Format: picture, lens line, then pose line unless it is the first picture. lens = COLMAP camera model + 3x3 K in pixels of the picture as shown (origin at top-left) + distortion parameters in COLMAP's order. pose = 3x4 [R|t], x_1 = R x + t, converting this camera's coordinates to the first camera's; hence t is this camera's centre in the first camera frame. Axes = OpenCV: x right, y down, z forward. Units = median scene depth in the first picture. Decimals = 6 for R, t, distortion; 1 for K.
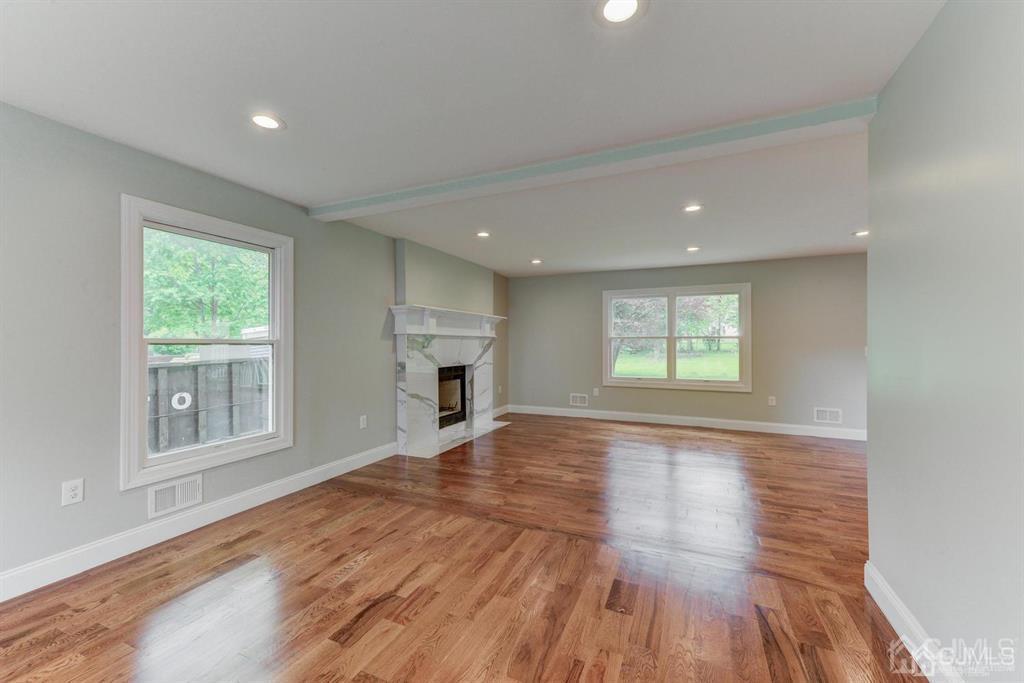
lens RADIAL K [[405.6, 0, 514.7], [0, 405.6, 343.7], [0, 0, 1]] dist [0.013968, 0.000079]
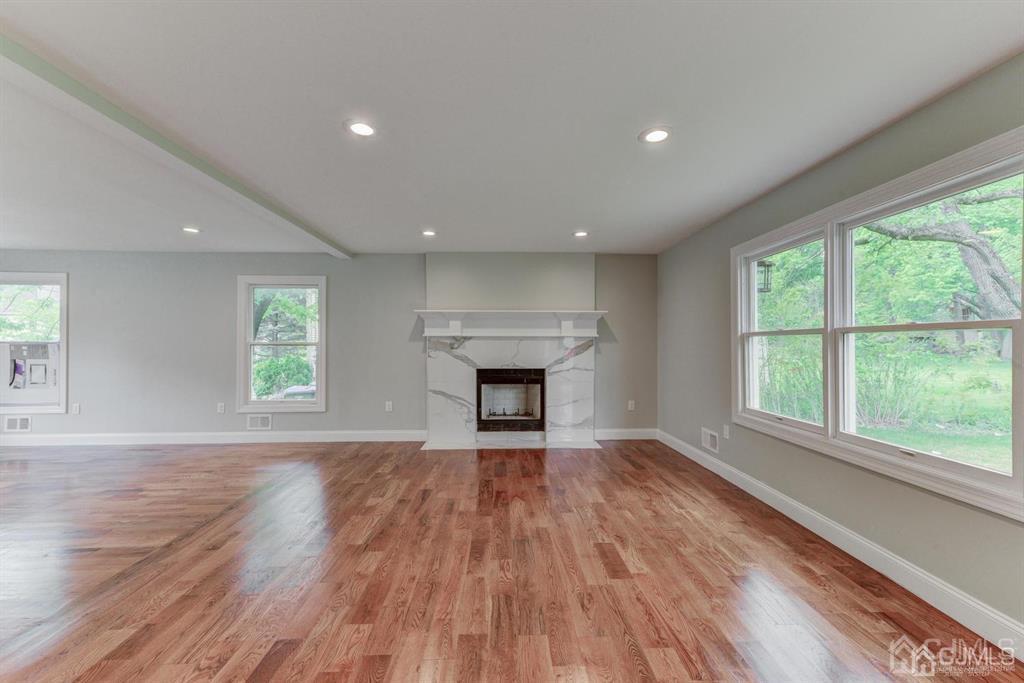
lens RADIAL K [[405.6, 0, 514.7], [0, 405.6, 343.7], [0, 0, 1]] dist [0.013968, 0.000079]
pose [[0.438891, 0.000331, -0.898540, 0.783880], [-0.001908, 0.999998, -0.000563, -0.002998], [0.898538, 0.001962, 0.438891, 0.663369]]
